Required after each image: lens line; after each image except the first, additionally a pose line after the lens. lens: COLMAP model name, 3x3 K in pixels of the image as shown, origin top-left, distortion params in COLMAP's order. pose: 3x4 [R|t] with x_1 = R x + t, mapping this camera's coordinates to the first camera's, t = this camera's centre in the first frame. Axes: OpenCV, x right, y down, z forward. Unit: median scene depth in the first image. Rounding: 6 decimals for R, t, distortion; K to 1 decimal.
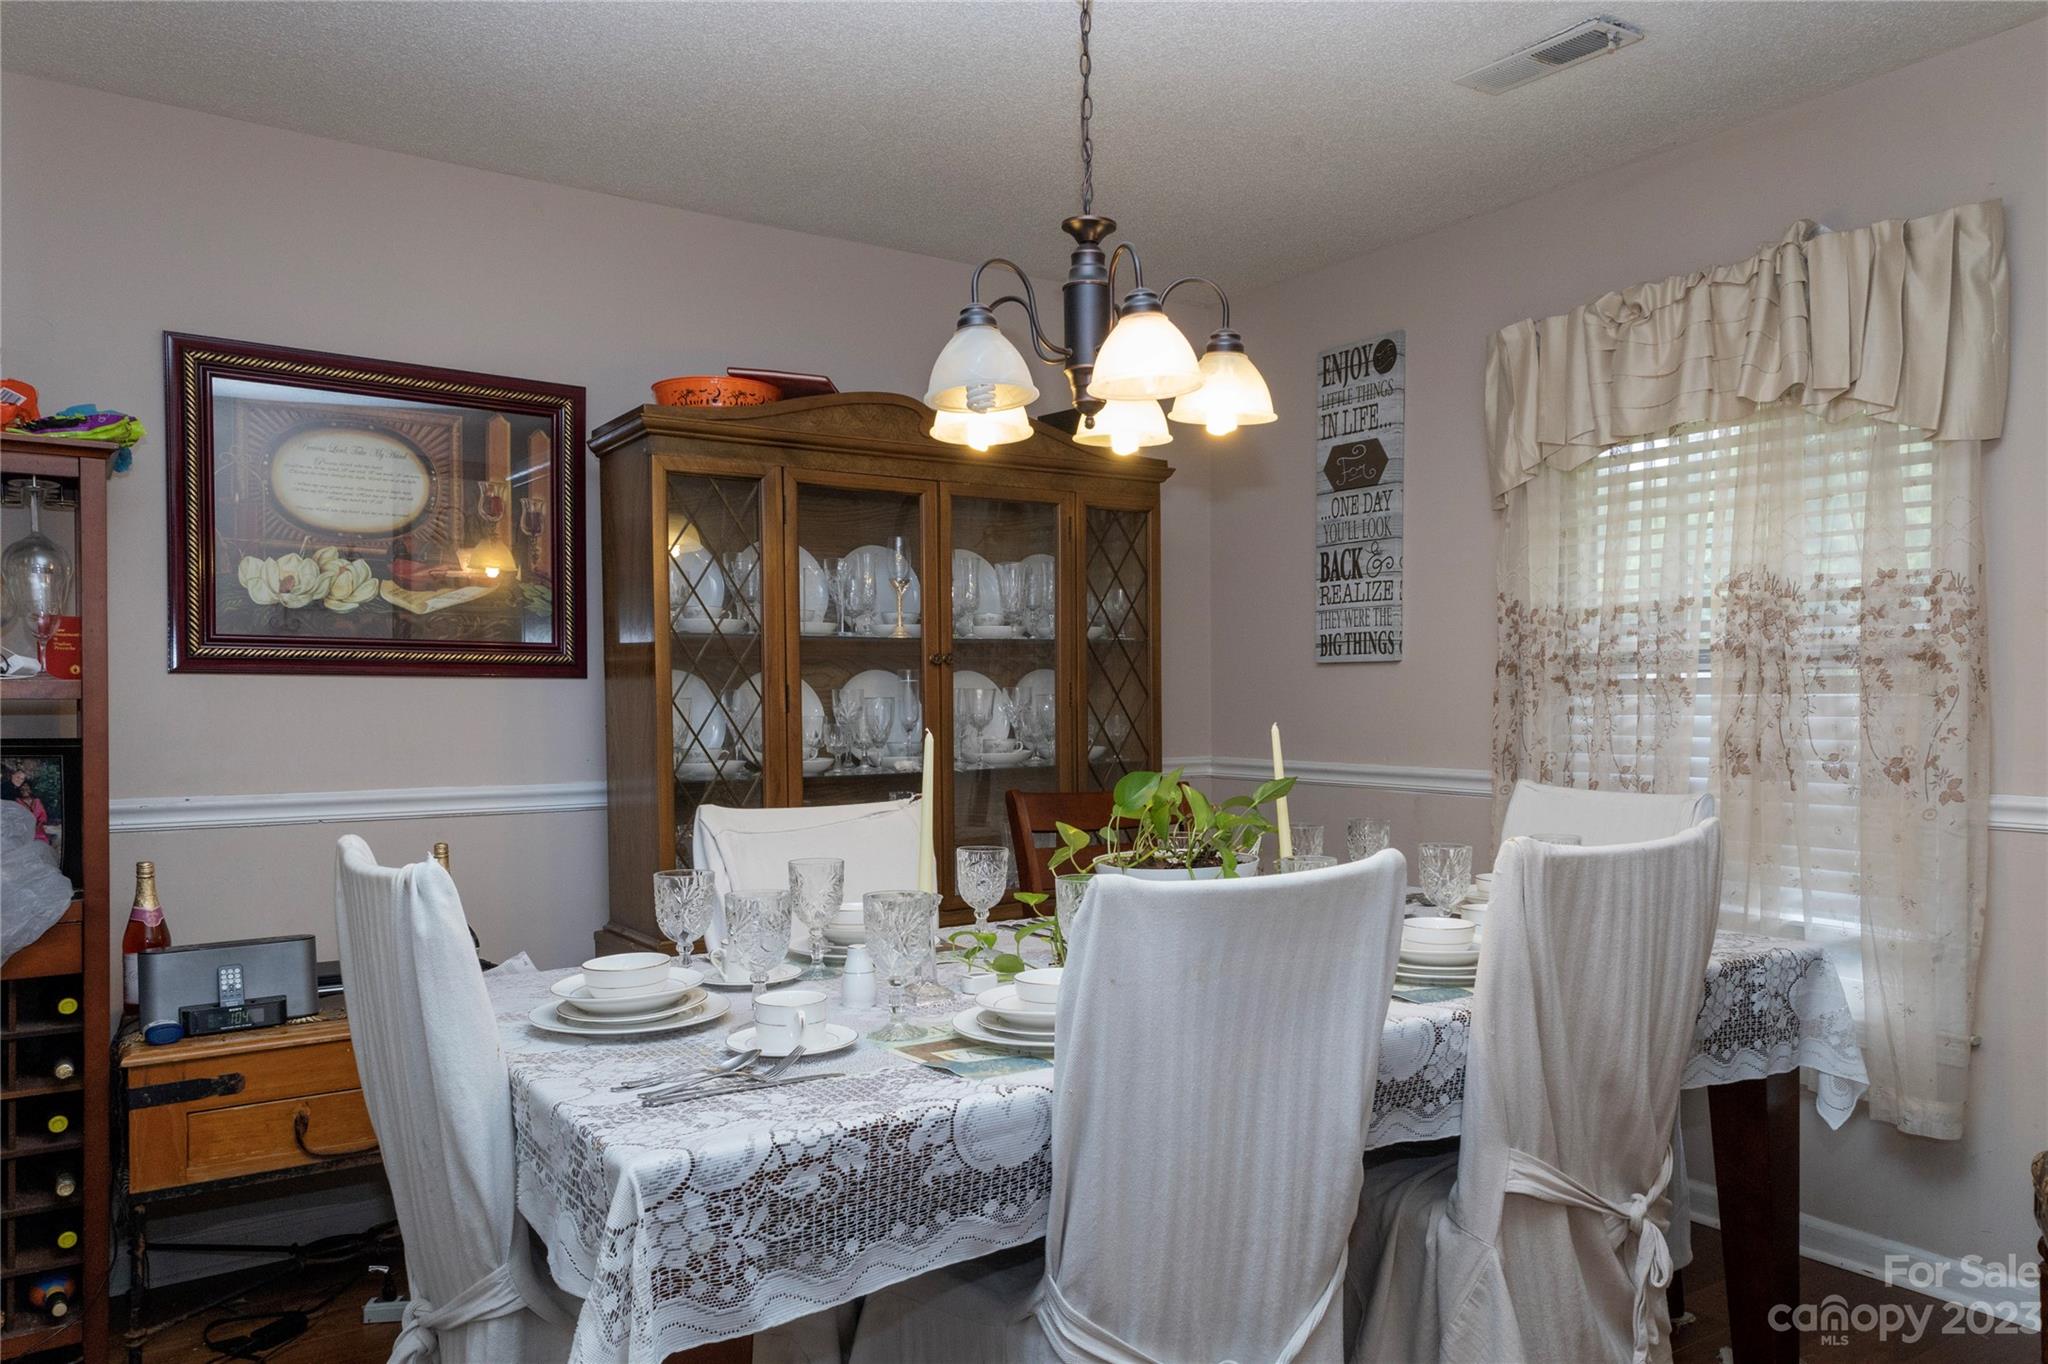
lens RADIAL K [[1427.8, 0, 924.3], [0, 1427.8, 705.8], [0, 0, 1]] dist [0.026258, 0.006781]
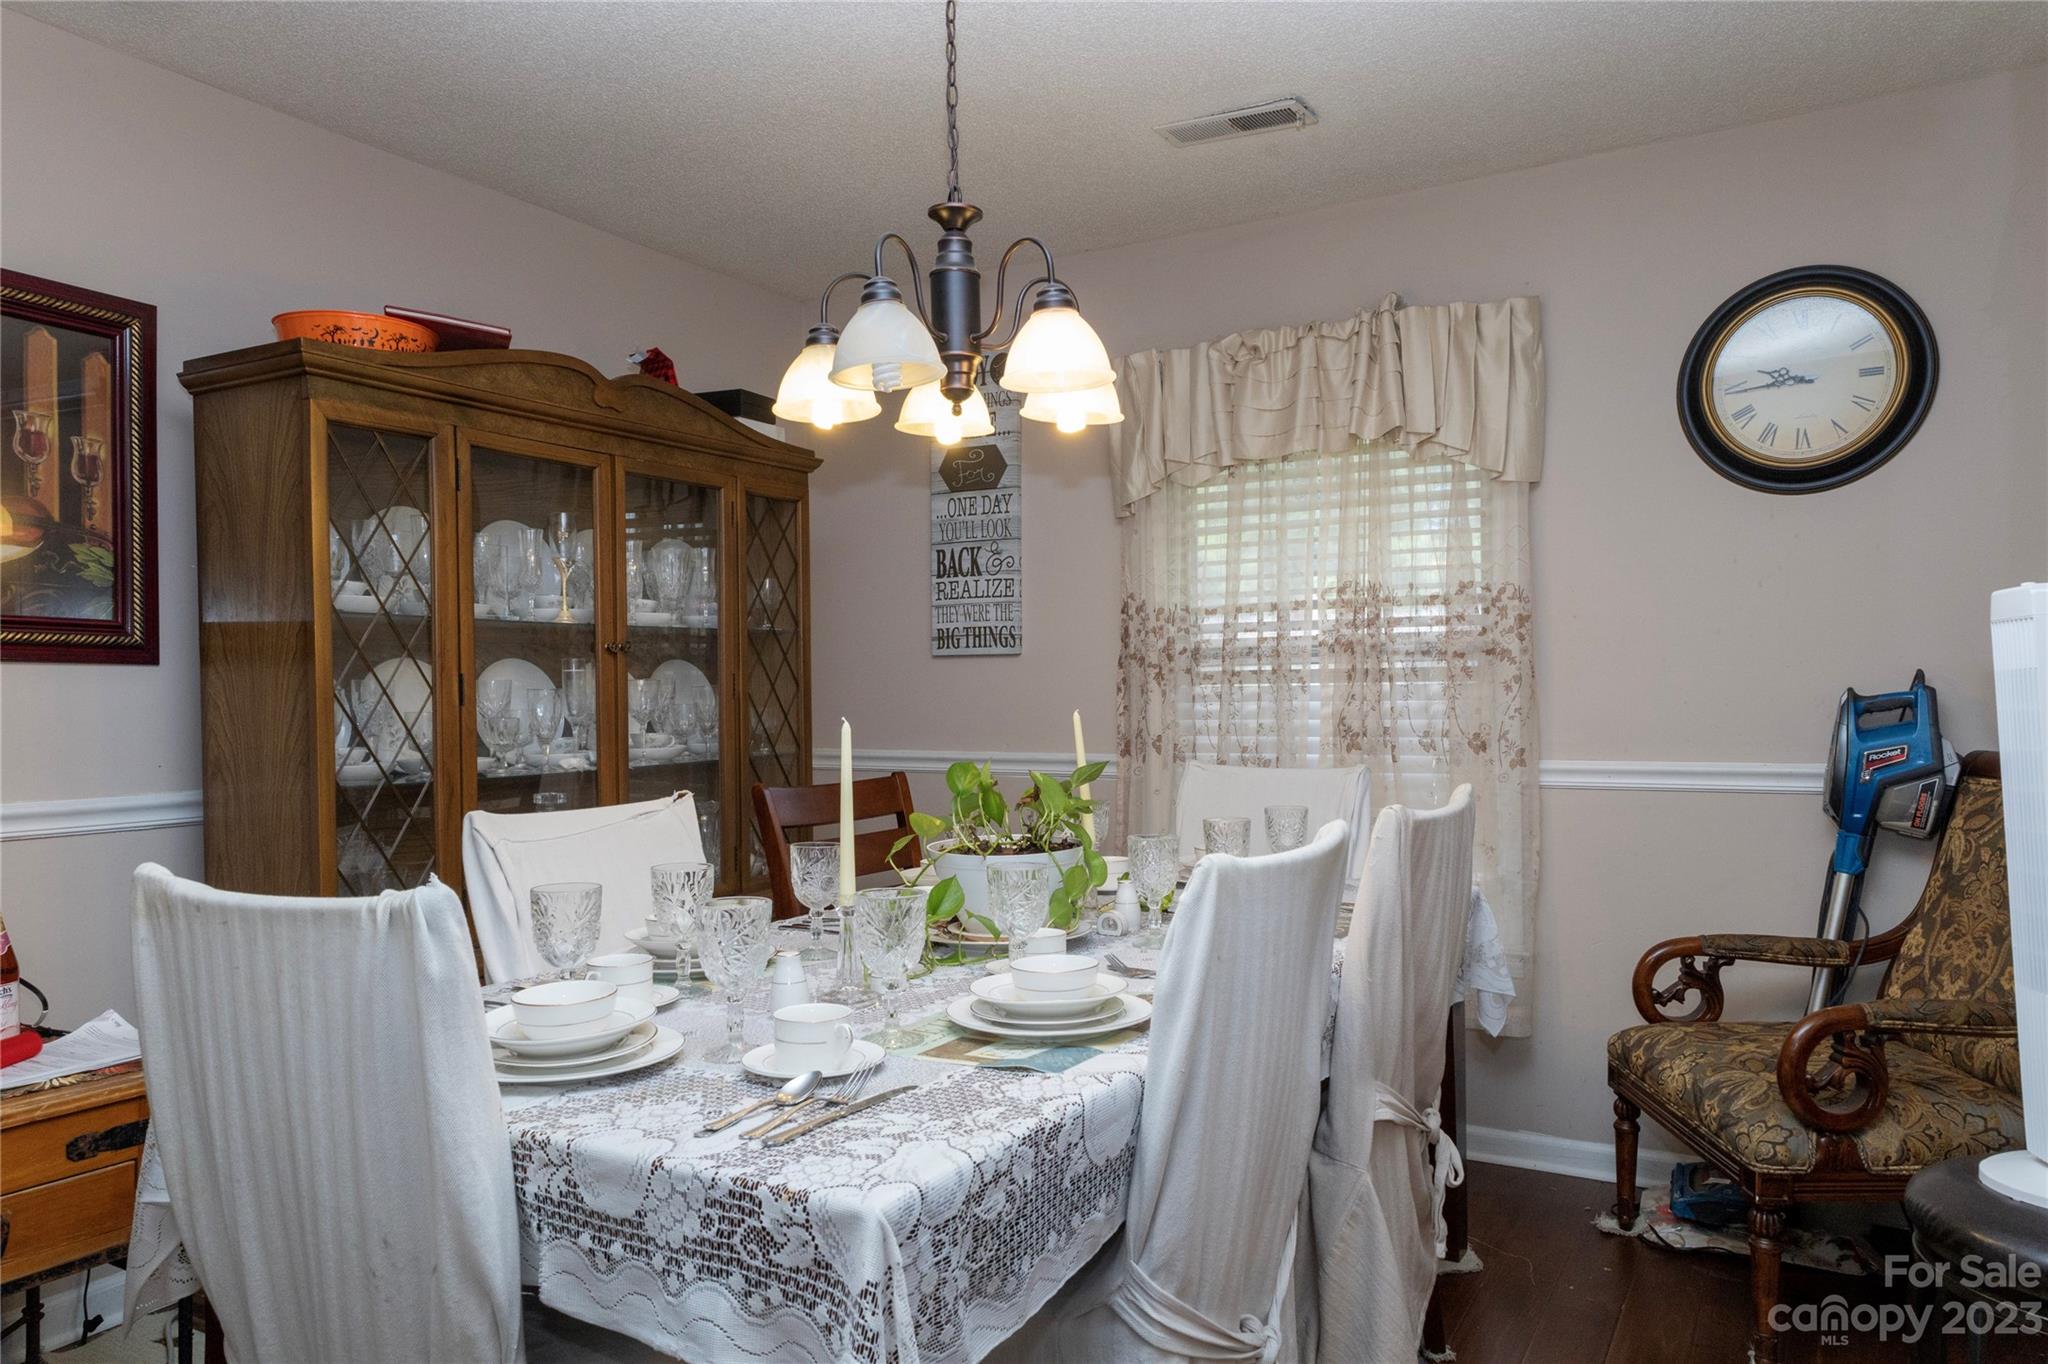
lens RADIAL K [[1427.8, 0, 1021.4], [0, 1427.8, 674.6], [0, 0, 1]] dist [0.026258, 0.006781]
pose [[0.896550, 0.002033, 0.442938, -0.214966], [0.005610, 0.999857, -0.015944, 0.002543], [-0.442907, 0.016779, 0.896410, 0.067396]]
